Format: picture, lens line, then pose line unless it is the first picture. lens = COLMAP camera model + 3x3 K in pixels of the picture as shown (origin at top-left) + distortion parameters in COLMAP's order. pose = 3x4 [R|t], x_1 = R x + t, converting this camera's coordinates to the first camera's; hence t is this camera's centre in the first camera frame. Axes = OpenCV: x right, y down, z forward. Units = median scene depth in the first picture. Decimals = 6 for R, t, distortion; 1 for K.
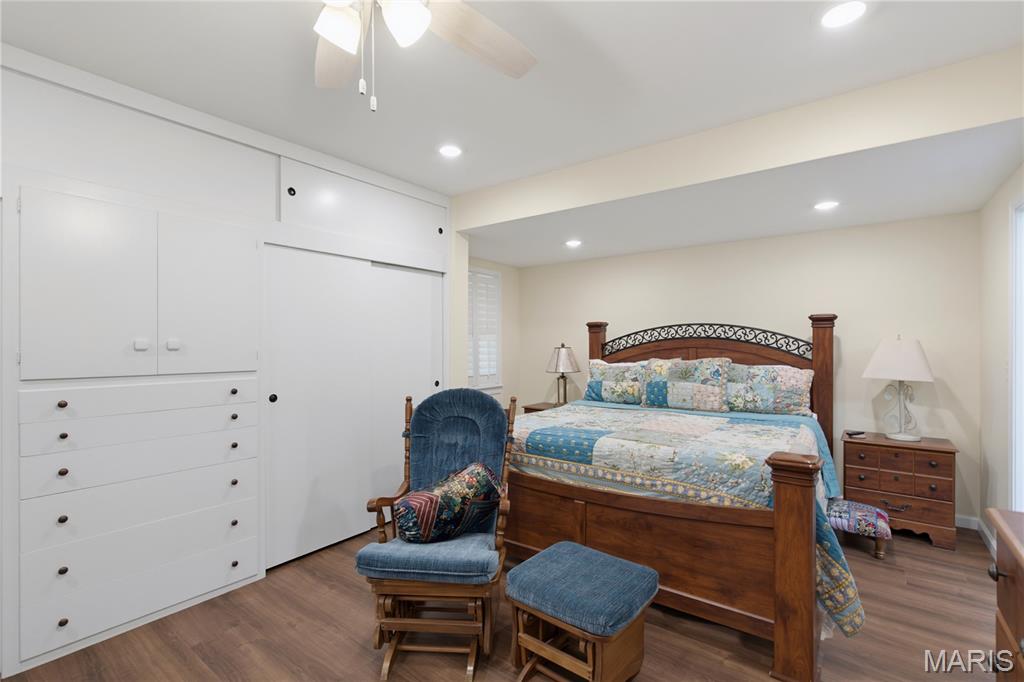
lens RADIAL K [[464.8, 0, 536.5], [0, 464.8, 354.6], [0, 0, 1]] dist [0.001936, 0.000114]
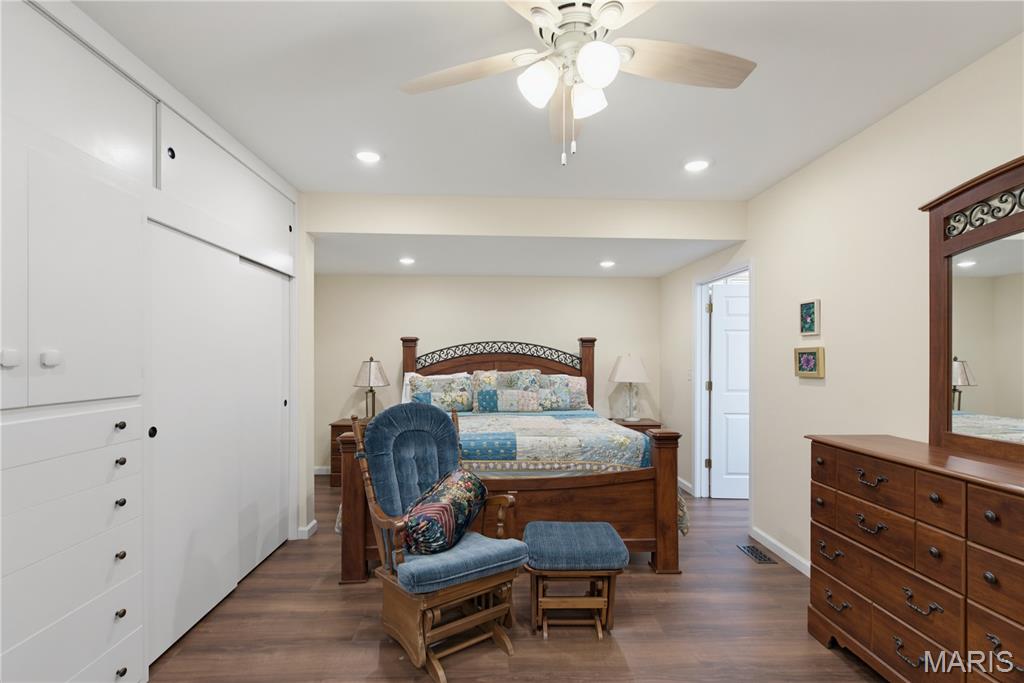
lens RADIAL K [[464.8, 0, 509.0], [0, 464.8, 367.6], [0, 0, 1]] dist [0.001936, 0.000114]
pose [[0.771485, -0.009826, 0.636172, -0.509106], [0.010225, 0.999943, 0.003045, -0.002851], [-0.636165, 0.004156, 0.771542, 0.070287]]
